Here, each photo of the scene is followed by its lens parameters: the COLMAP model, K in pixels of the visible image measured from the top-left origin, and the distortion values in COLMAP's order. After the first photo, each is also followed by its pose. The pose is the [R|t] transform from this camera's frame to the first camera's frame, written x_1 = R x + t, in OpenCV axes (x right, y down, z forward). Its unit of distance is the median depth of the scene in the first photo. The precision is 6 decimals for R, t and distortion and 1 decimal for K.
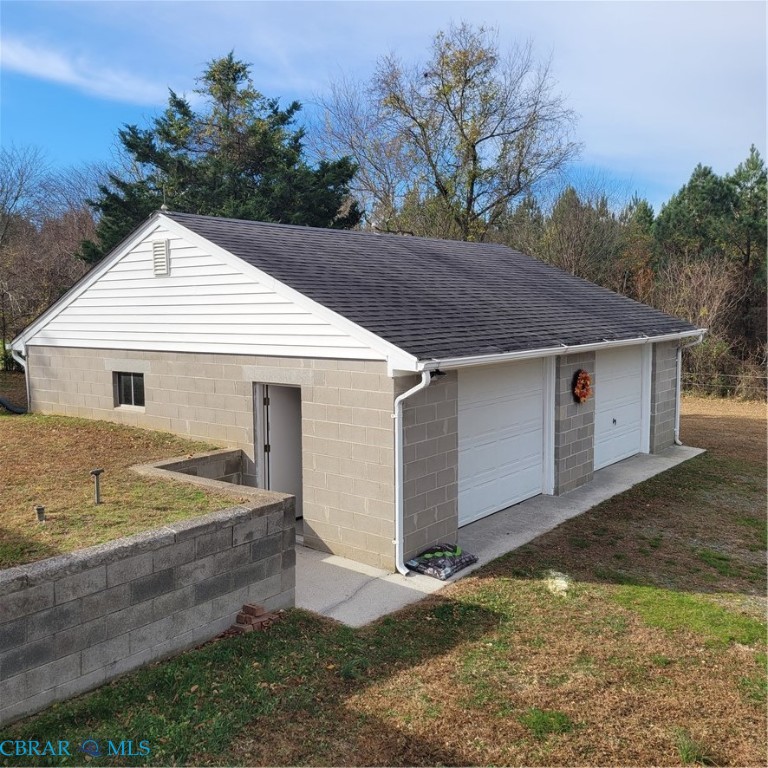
lens RADIAL K [[763.8, 0, 384.0], [0, 763.8, 384.0], [0, 0, 1]] dist [0.038181, 0.002568]
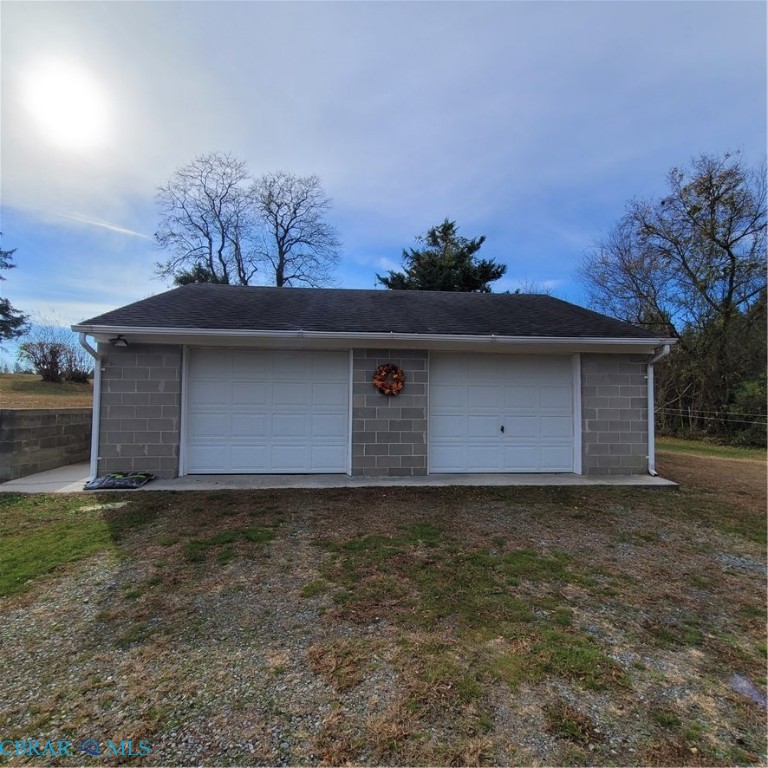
lens RADIAL K [[417.0, 0, 381.3], [0, 417.0, 384.6], [0, 0, 1]] dist [-0.002512, 0.001970]
pose [[0.691824, -0.007788, -0.722025, 0.373282], [-0.093336, 0.990588, -0.100117, 0.039017], [0.716009, 0.136654, 0.684585, 0.328232]]
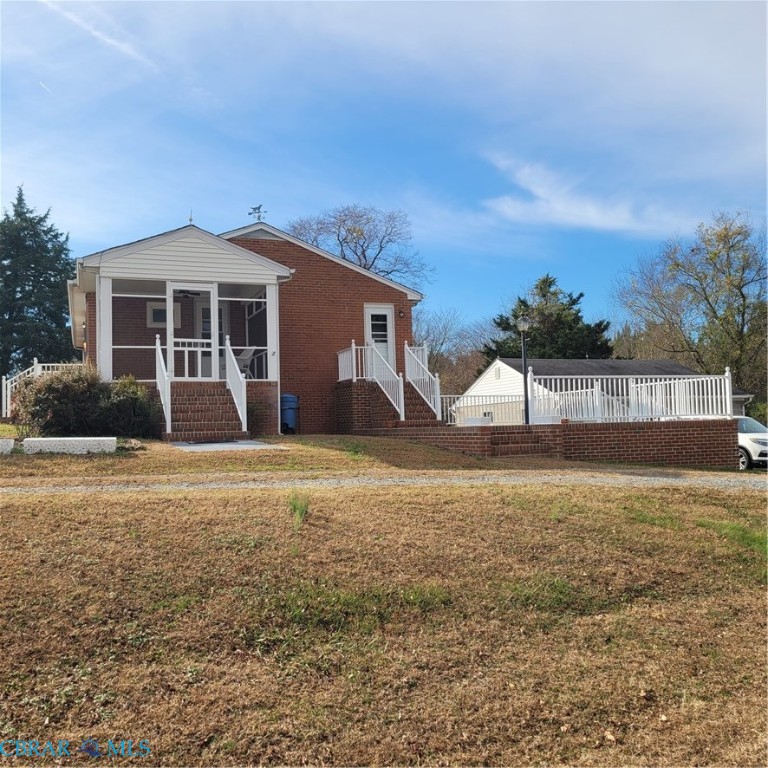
lens RADIAL K [[765.6, 0, 384.0], [0, 765.6, 384.0], [0, 0, 1]] dist [0.061657, -0.000760]
pose [[0.875061, -0.042405, -0.482151, 0.396653], [-0.034184, 0.988253, -0.148957, 0.176125], [0.482804, 0.146829, 0.863332, -0.933506]]
